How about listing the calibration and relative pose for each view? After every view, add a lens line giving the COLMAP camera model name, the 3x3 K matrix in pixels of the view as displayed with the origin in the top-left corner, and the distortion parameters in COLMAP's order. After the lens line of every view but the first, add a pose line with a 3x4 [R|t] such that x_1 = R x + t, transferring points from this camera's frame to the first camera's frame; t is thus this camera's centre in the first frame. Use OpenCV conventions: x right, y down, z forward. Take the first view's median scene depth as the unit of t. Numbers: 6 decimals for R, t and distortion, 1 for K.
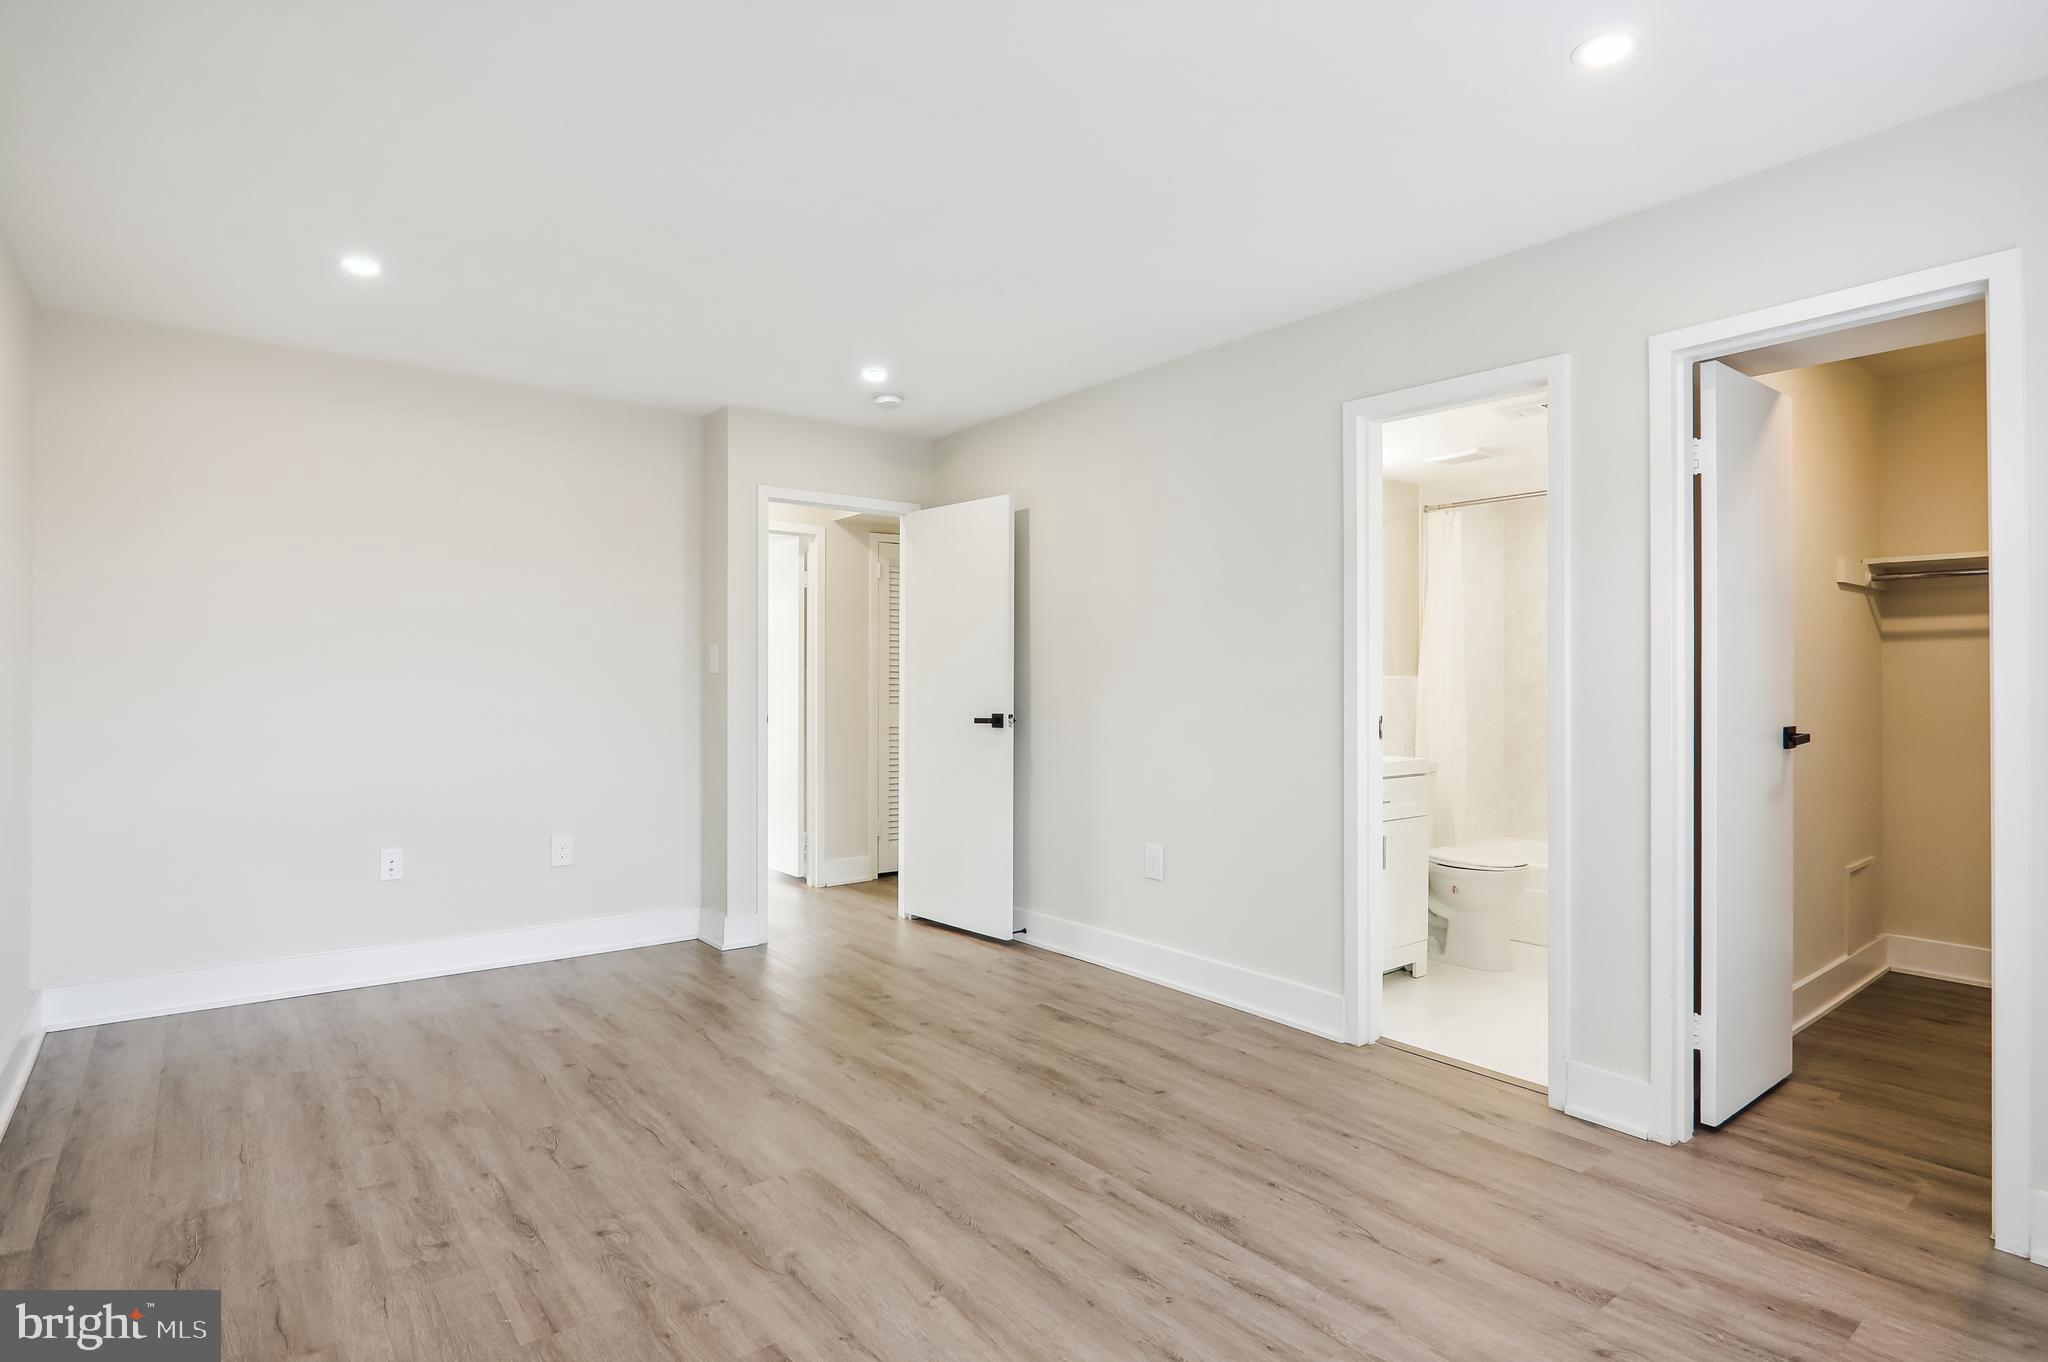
lens RADIAL K [[1044.2, 0, 1030.7], [0, 1044.2, 677.8], [0, 0, 1]] dist [0.000512, -0.000143]
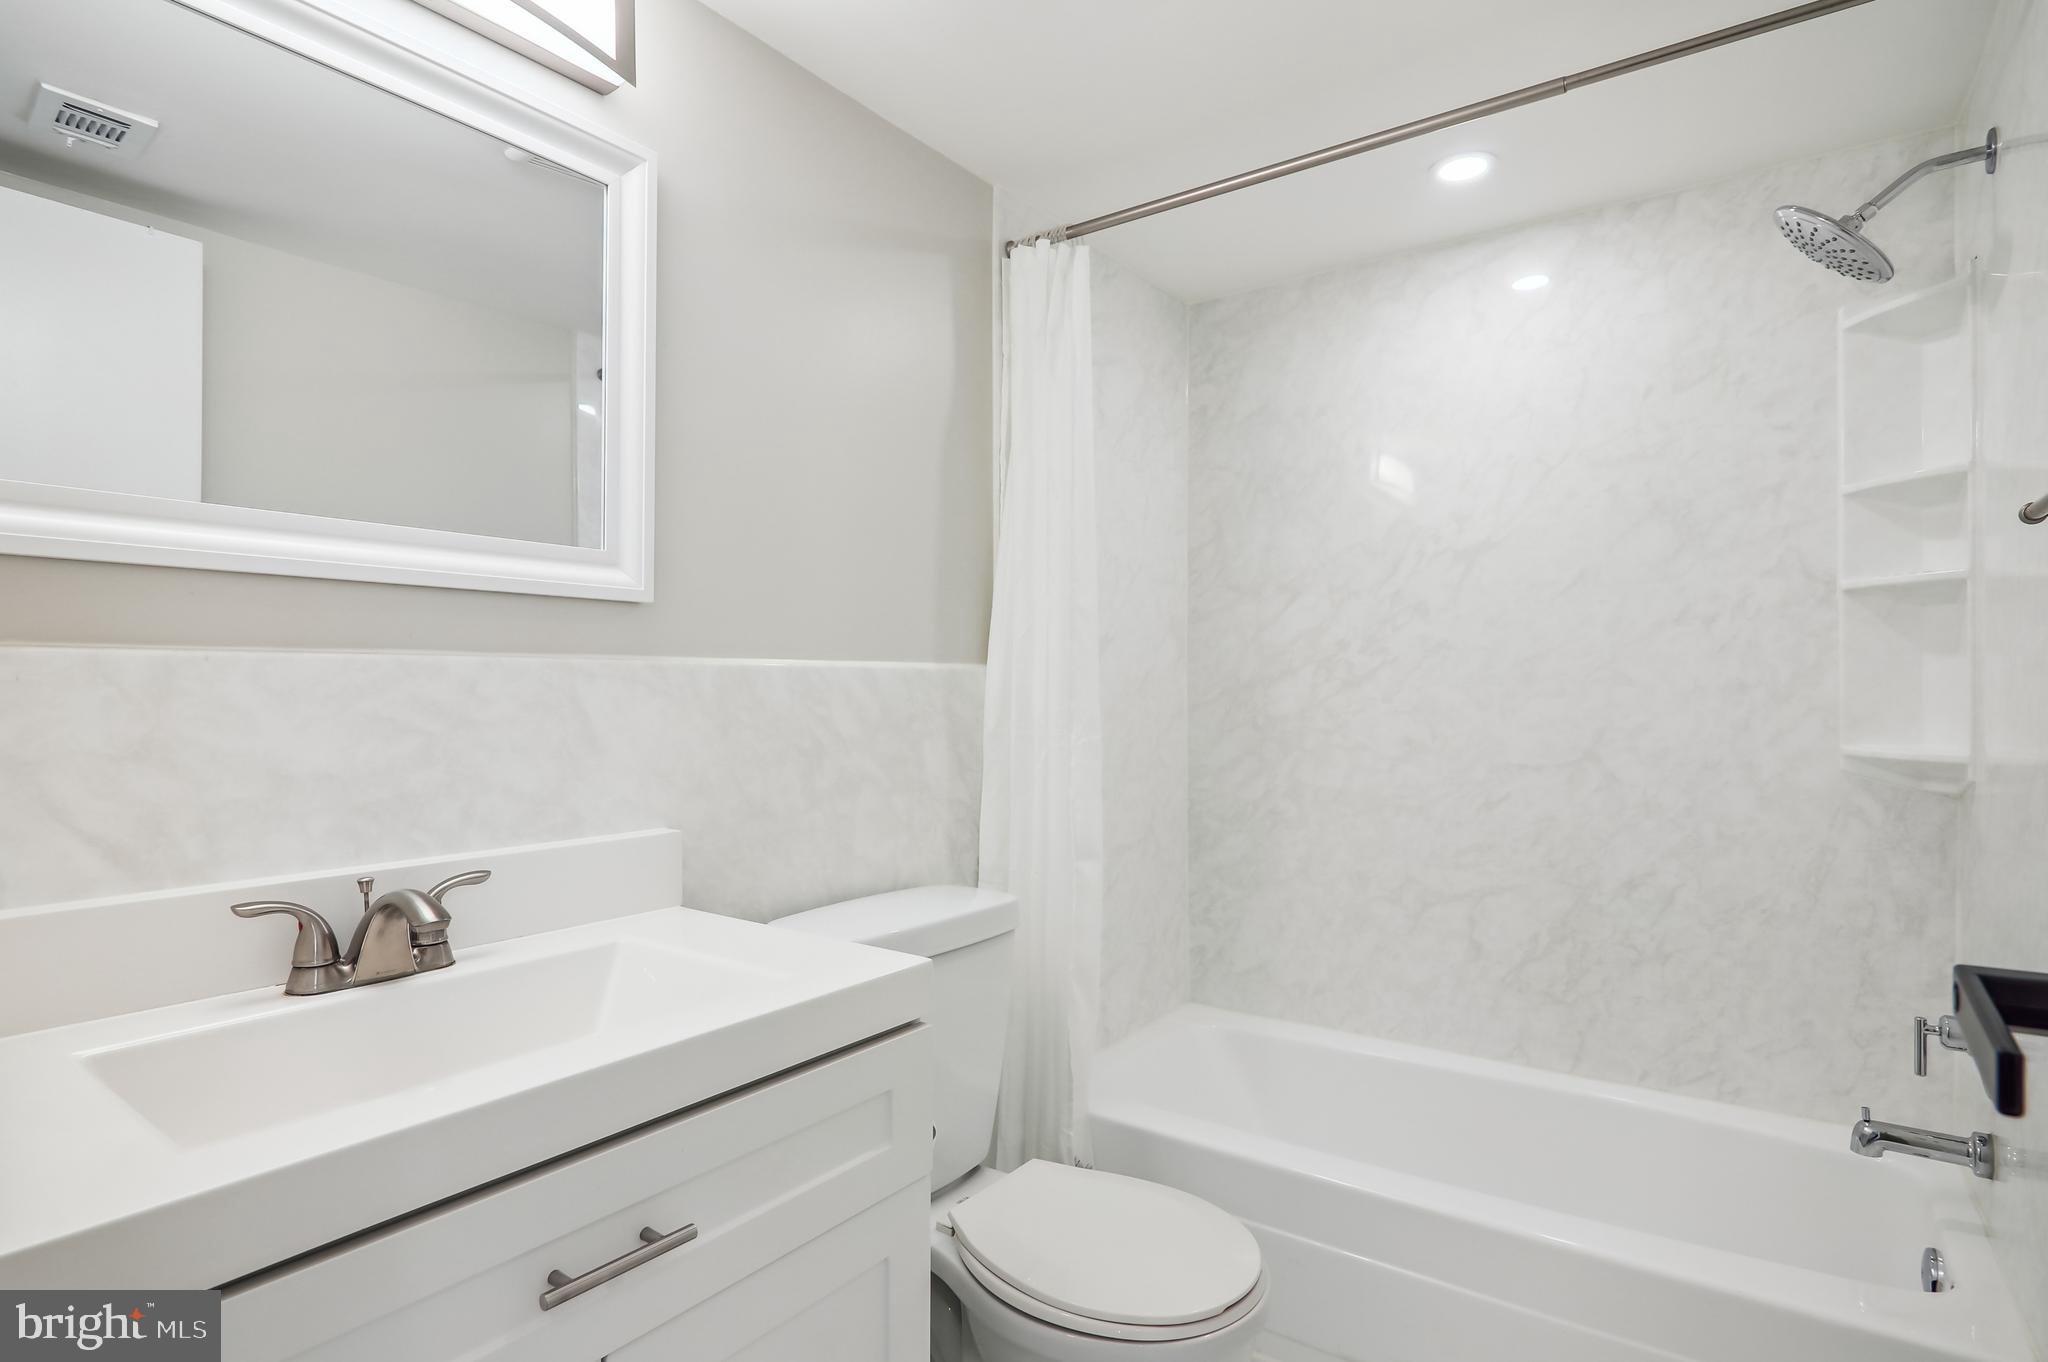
lens RADIAL K [[1044.2, 0, 1030.7], [0, 1044.2, 677.8], [0, 0, 1]] dist [0.000512, -0.000143]
pose [[0.962639, 0.001554, 0.270782, 0.514206], [-0.000012, 0.999984, -0.005694, 0.009419], [-0.270786, 0.005478, 0.962624, 1.130436]]
